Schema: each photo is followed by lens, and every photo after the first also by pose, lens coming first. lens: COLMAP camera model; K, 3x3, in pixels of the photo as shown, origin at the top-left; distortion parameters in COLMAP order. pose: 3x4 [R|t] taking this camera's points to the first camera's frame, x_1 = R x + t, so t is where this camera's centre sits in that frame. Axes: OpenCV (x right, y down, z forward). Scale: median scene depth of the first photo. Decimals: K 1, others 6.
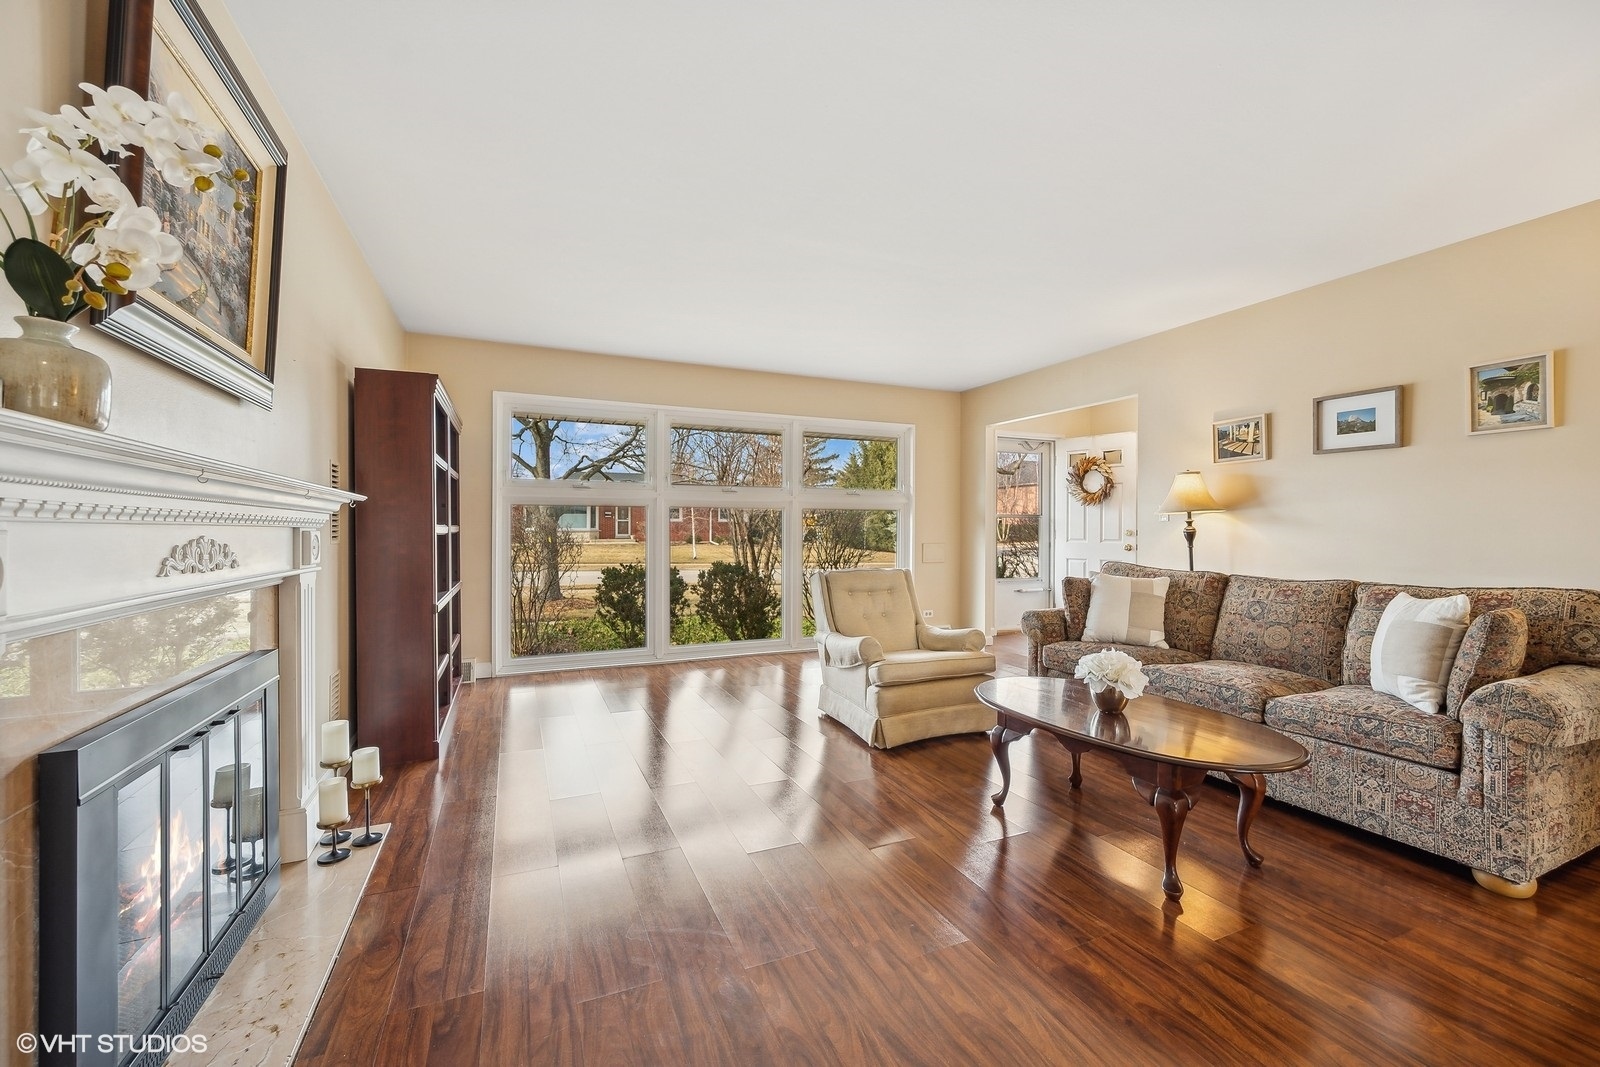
lens RADIAL K [[654.3, 0, 804.3], [0, 654.3, 528.4], [0, 0, 1]] dist [-0.003930, -0.000153]
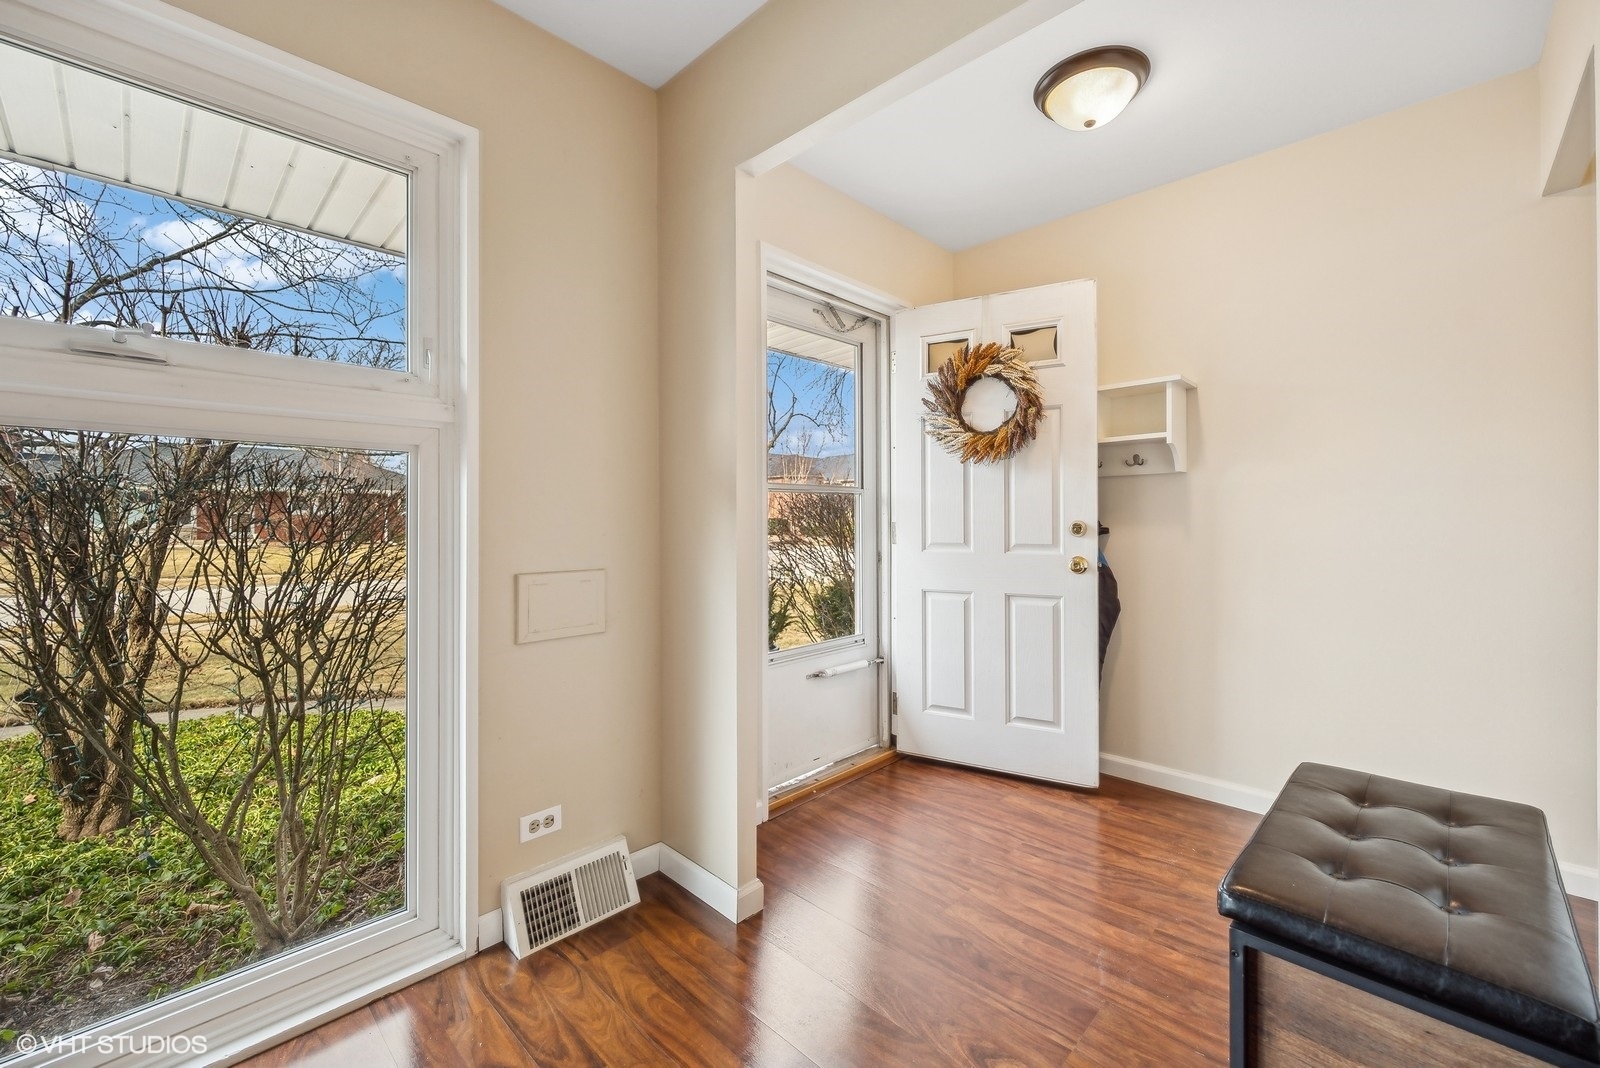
lens RADIAL K [[654.3, 0, 798.0], [0, 654.3, 524.6], [0, 0, 1]] dist [-0.003930, -0.000153]
pose [[0.932606, -0.006736, 0.360834, 0.179850], [0.005654, 0.999976, 0.004055, 0.001987], [-0.360852, -0.001742, 0.932621, 0.656008]]
